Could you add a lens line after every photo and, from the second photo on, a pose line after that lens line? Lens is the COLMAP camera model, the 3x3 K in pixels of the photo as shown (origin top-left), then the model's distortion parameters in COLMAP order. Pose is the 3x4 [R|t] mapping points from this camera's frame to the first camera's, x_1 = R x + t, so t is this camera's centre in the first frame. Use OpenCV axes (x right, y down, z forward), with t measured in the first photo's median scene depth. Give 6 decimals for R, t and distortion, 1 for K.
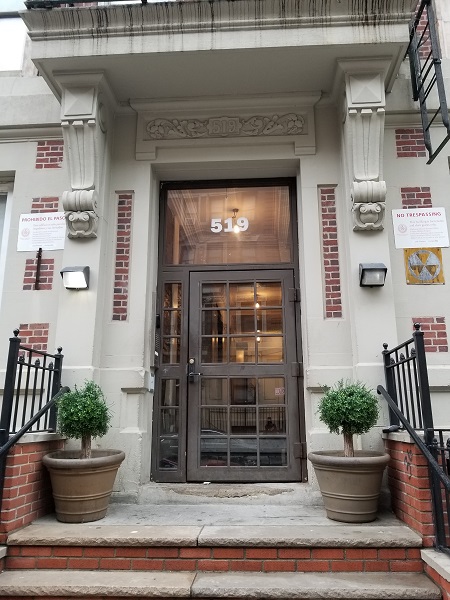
lens RADIAL K [[479.1, 0, 225.0], [0, 479.1, 300.0], [0, 0, 1]] dist [0.001745, -0.001631]
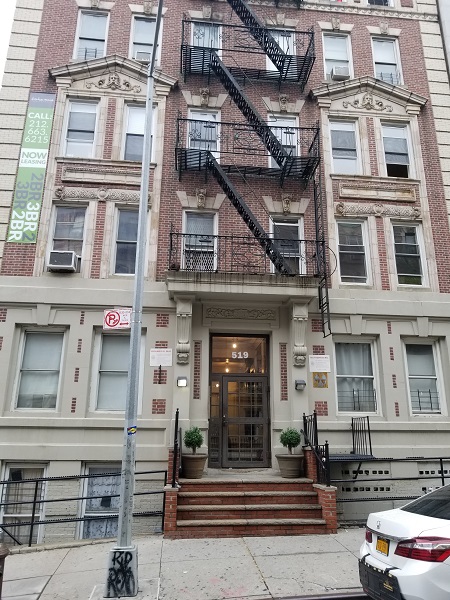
lens RADIAL K [[479.1, 0, 225.0], [0, 479.1, 300.0], [0, 0, 1]] dist [0.001745, -0.001631]
pose [[0.986250, 0.056904, 0.155156, -0.498676], [-0.049099, 0.997350, -0.053682, -0.339975], [-0.157800, 0.045326, 0.986430, -1.443599]]
